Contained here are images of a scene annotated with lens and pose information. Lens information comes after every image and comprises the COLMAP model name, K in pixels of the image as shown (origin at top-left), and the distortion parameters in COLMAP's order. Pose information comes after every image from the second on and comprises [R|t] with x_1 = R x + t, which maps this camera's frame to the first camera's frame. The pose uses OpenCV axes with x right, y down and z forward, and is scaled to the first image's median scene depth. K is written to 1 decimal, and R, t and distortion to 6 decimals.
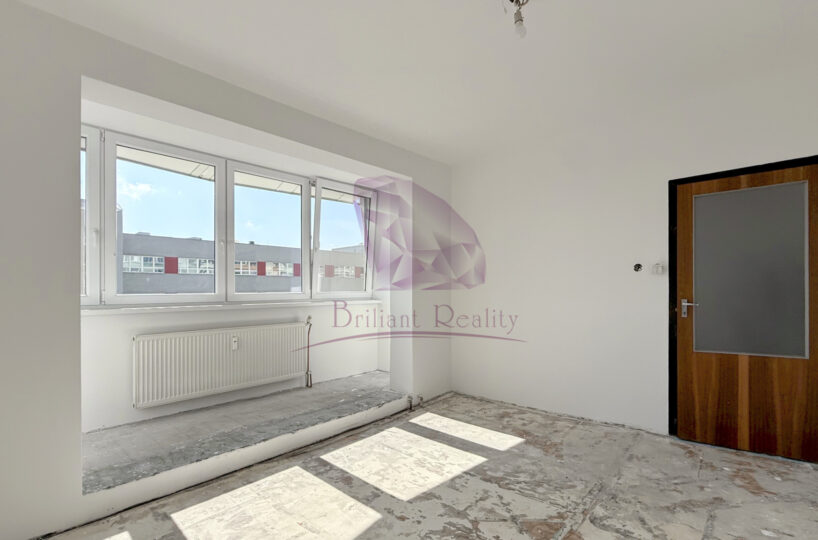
lens RADIAL K [[388.1, 0, 410.4], [0, 388.1, 280.8], [0, 0, 1]] dist [-0.000803, -0.000762]
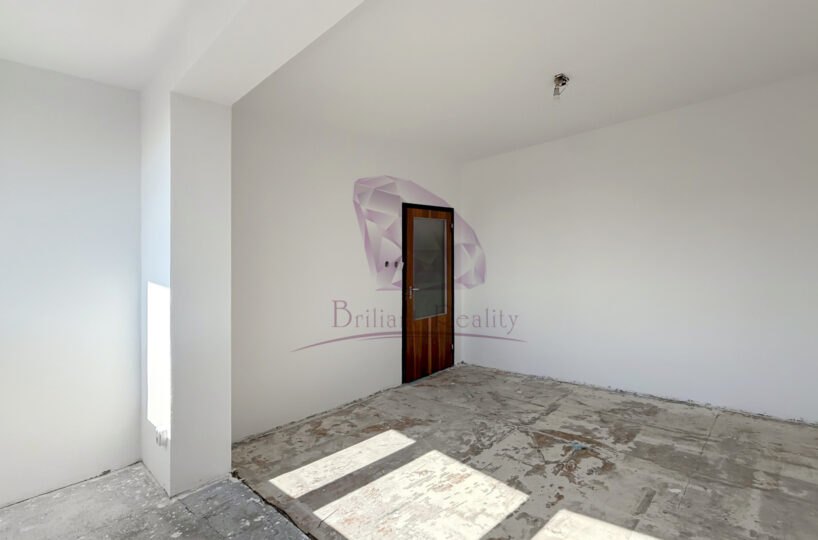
lens RADIAL K [[388.1, 0, 410.4], [0, 388.1, 280.8], [0, 0, 1]] dist [-0.000803, -0.000762]
pose [[0.049016, -0.024432, 0.998499, -0.798560], [0.021995, 0.999485, 0.023376, -0.009034], [-0.998556, 0.020816, 0.049529, 0.986359]]
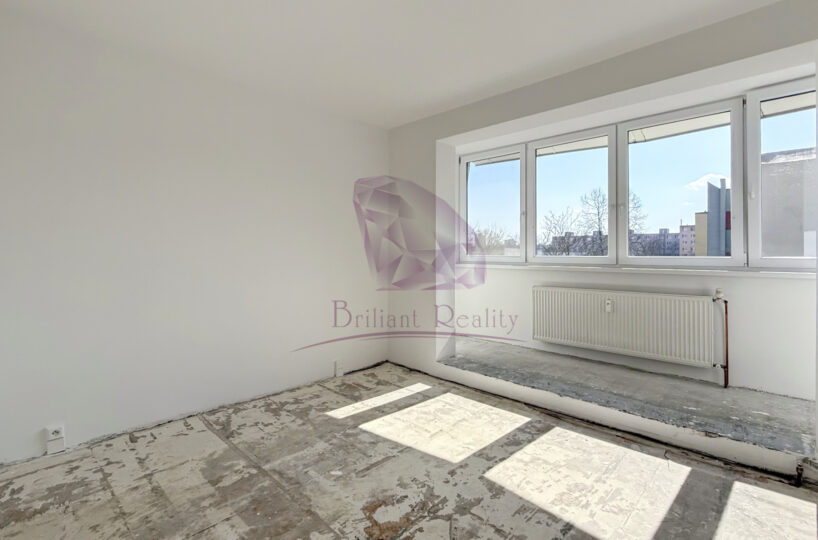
lens RADIAL K [[389.1, 0, 408.7], [0, 389.1, 242.3], [0, 0, 1]] dist [-0.000186, 0.000132]
pose [[-0.041609, -0.015163, -0.999019, 0.778425], [0.027539, 0.999488, -0.016317, -0.004185], [0.998754, -0.028191, -0.041170, 0.692148]]
